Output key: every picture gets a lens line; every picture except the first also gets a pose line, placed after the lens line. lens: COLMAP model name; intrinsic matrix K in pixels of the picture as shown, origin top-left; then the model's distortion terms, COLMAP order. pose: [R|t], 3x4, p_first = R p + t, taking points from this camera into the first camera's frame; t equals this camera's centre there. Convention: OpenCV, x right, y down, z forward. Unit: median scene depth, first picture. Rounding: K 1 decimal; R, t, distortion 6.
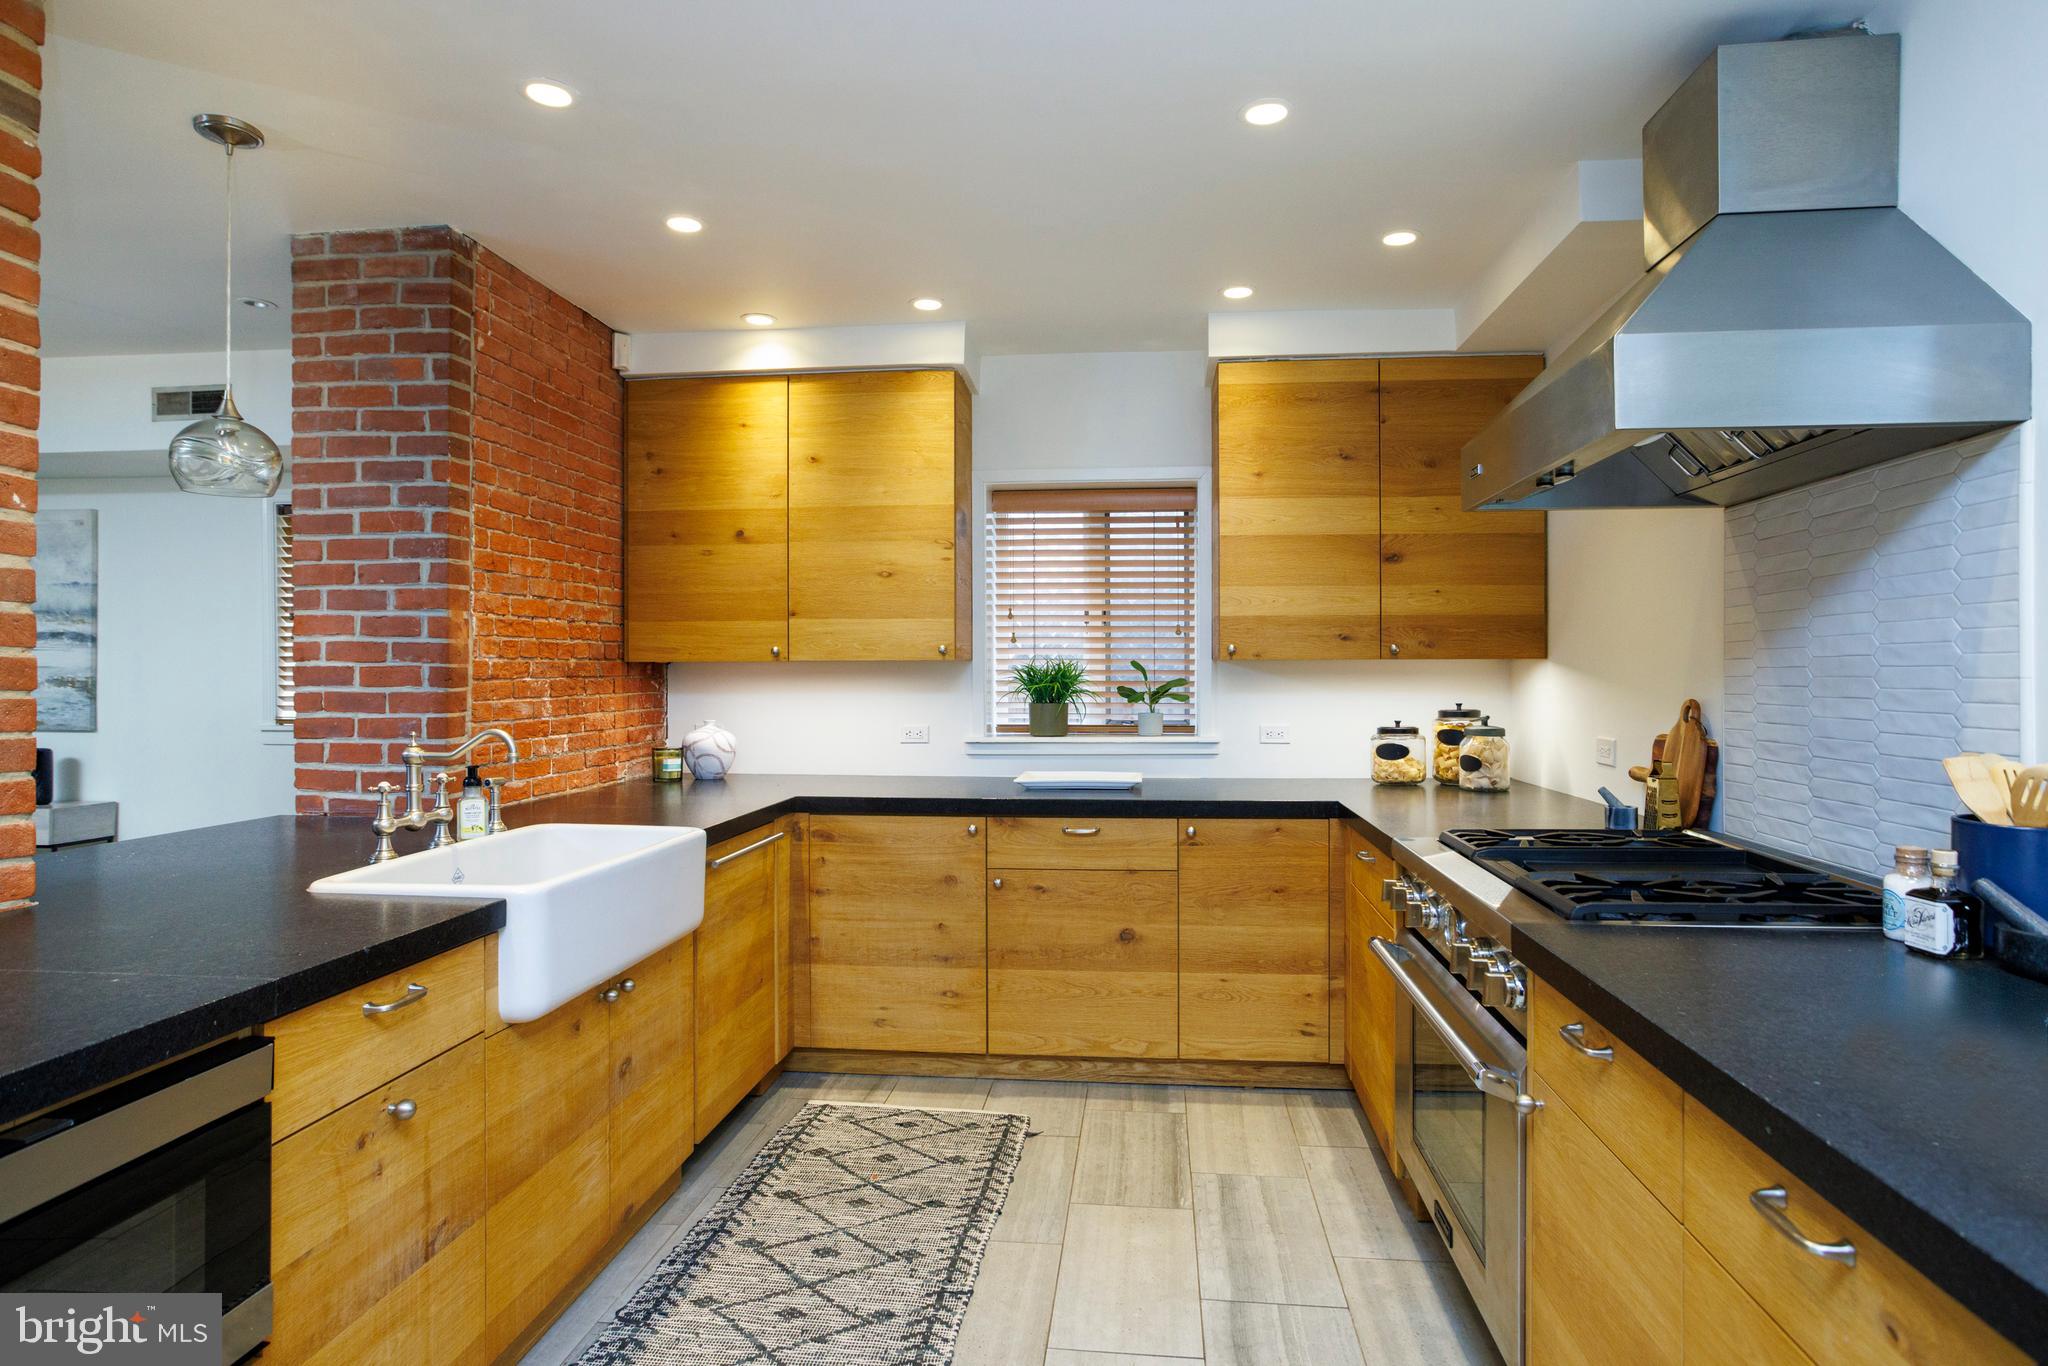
lens RADIAL K [[1120.1, 0, 1011.7], [0, 1120.1, 668.5], [0, 0, 1]] dist [-0.056733, 0.042349]
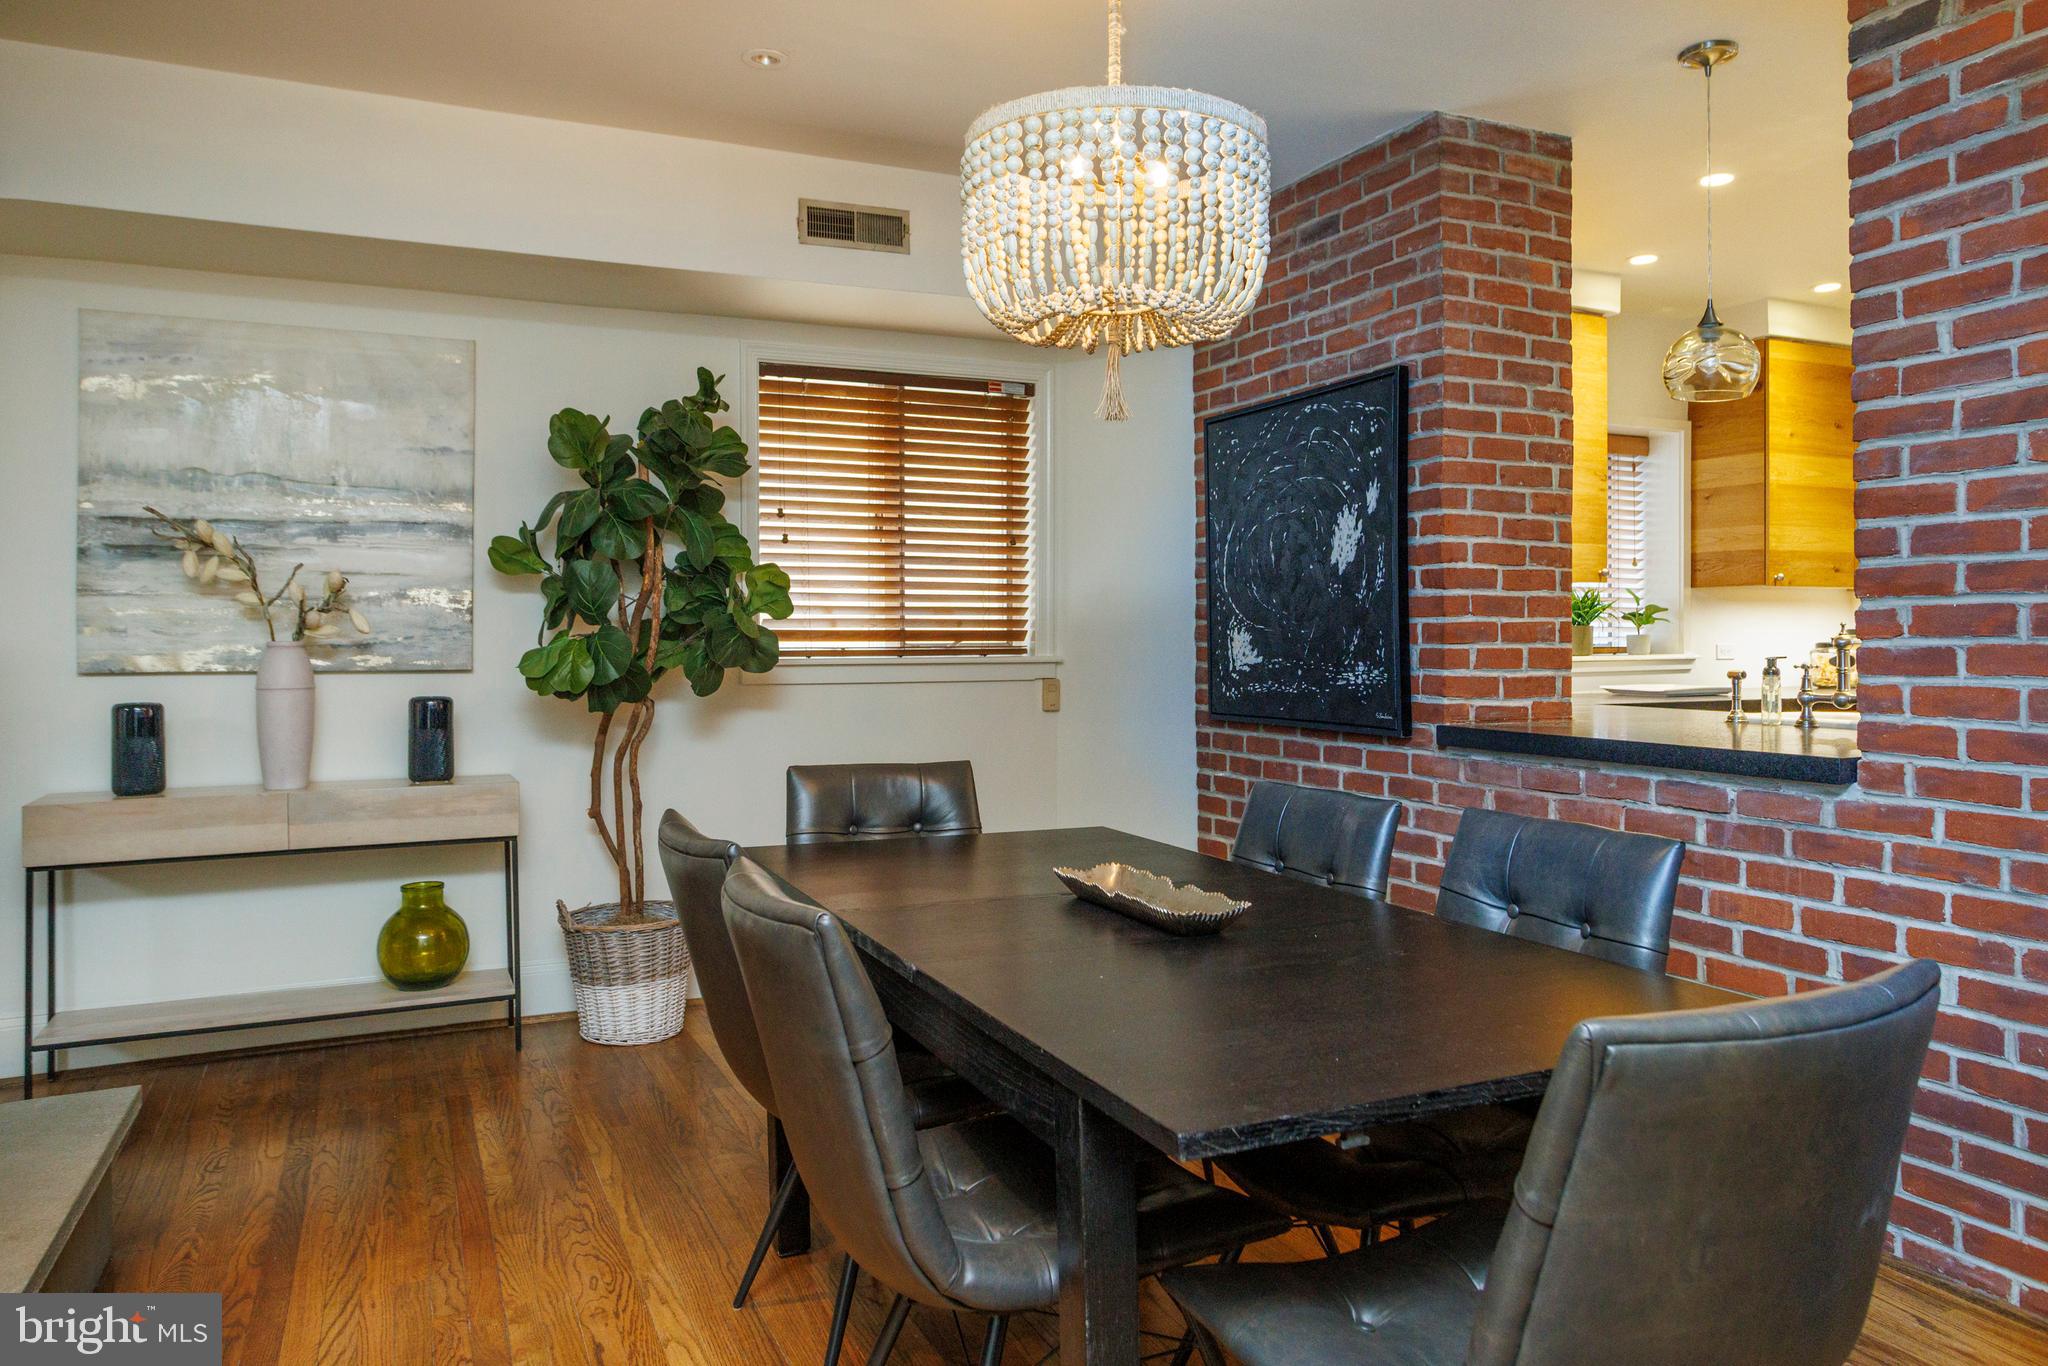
lens RADIAL K [[1397.8, 0, 1025.7], [0, 1397.8, 628.1], [0, 0, 1]] dist [-0.022518, 0.000162]
pose [[0.856663, 0.002185, 0.515872, -1.382147], [-0.000039, 0.999991, -0.004170, 0.047997], [-0.515876, 0.003552, 0.856656, 0.140180]]
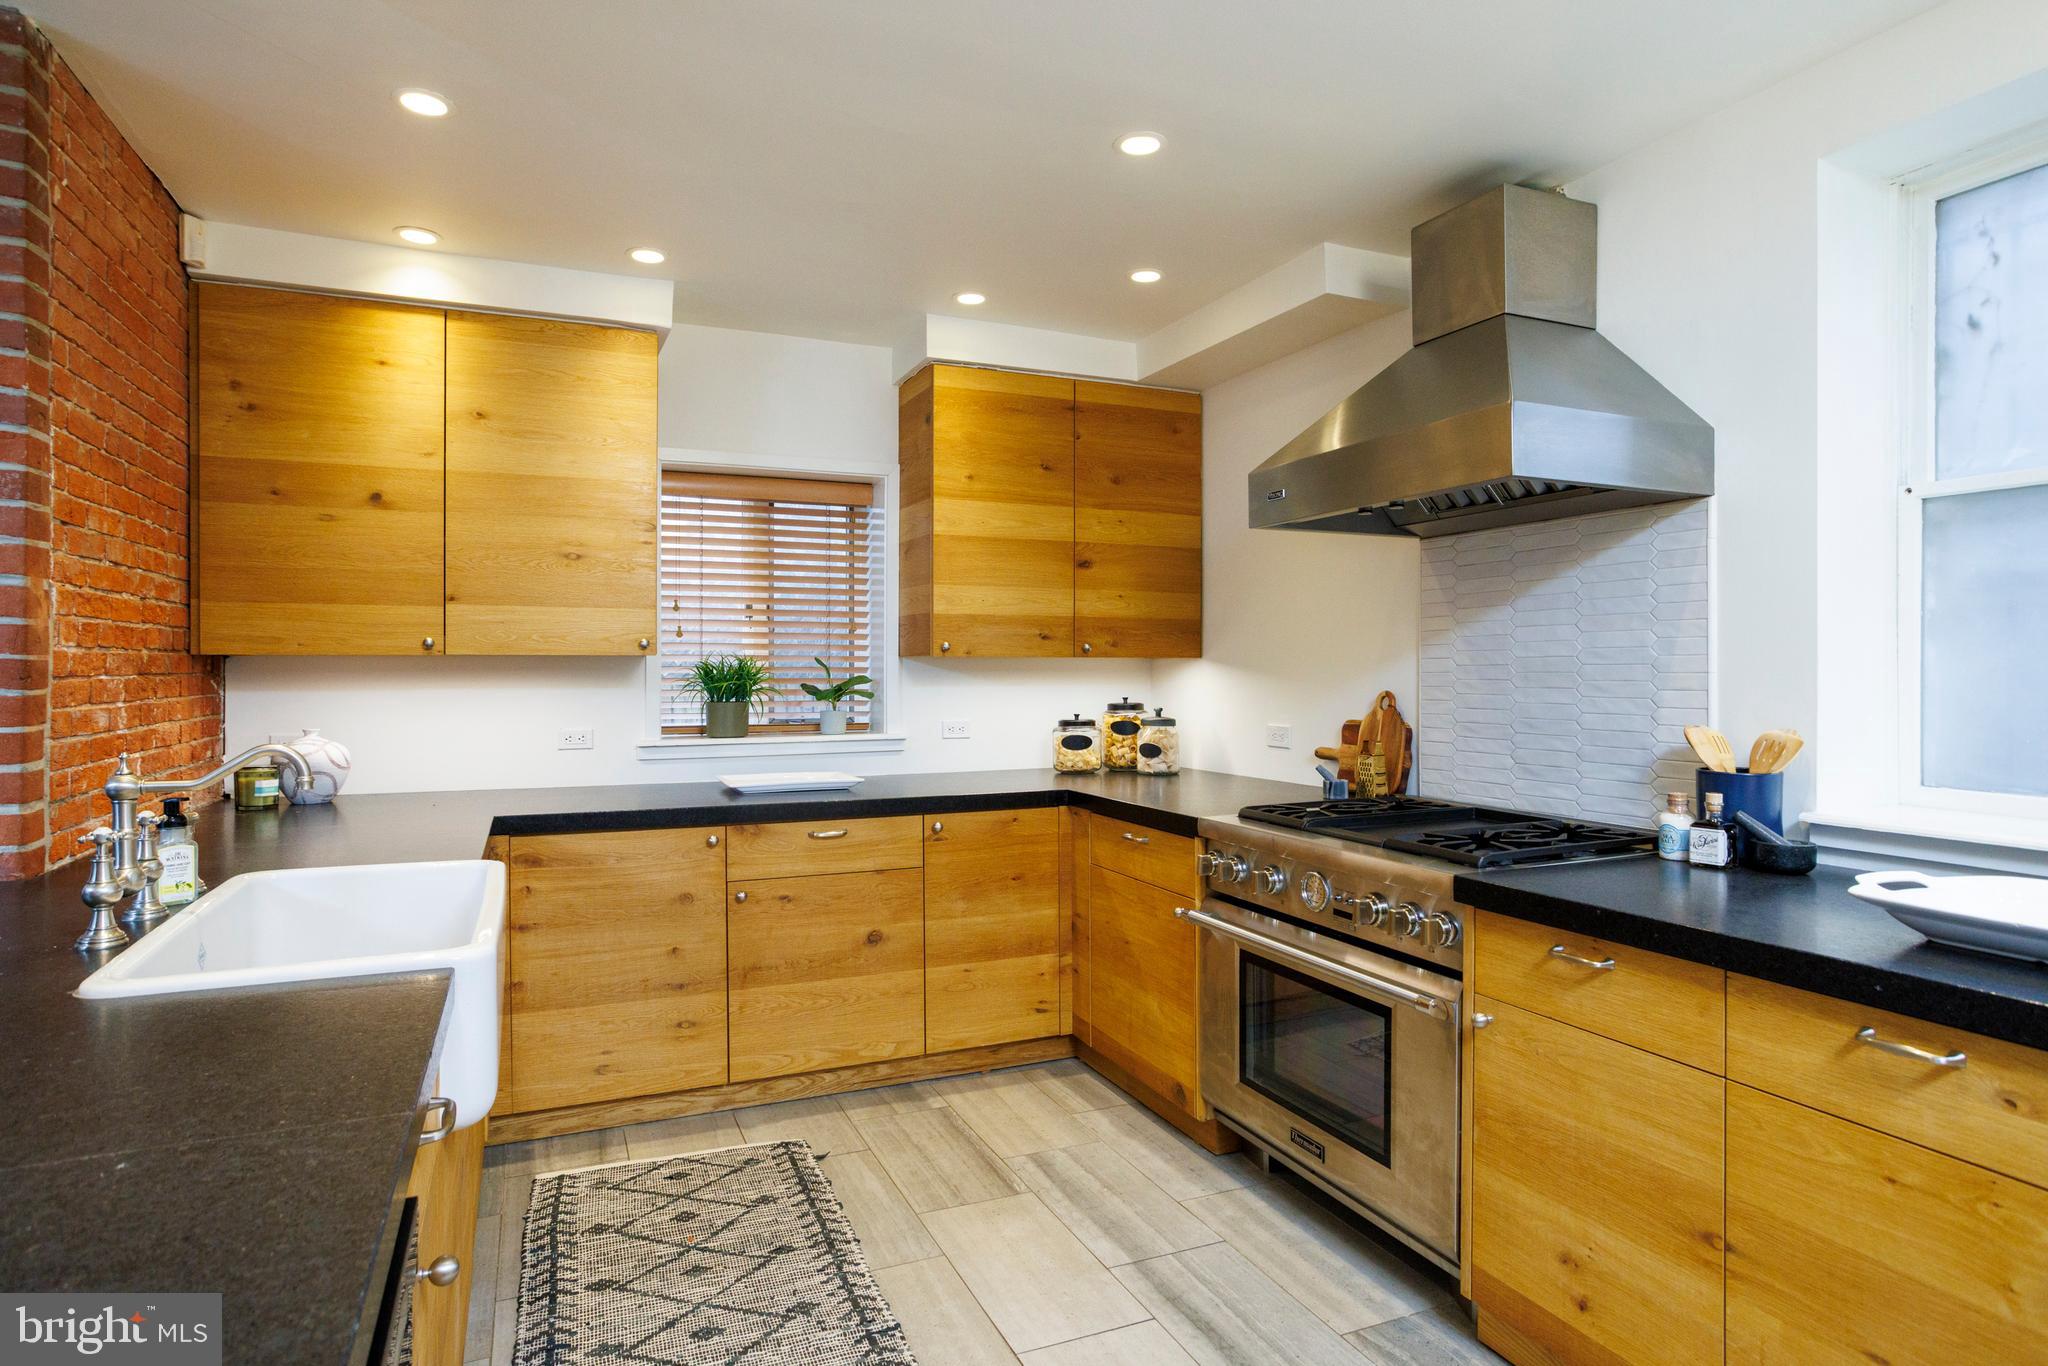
lens RADIAL K [[1120.1, 0, 1011.7], [0, 1120.1, 668.5], [0, 0, 1]] dist [-0.056733, 0.042349]
pose [[0.867486, 0.001601, 0.497458, -0.279470], [-0.002337, 0.999997, 0.000858, 0.001932], [-0.497455, -0.001907, 0.867487, 0.090620]]
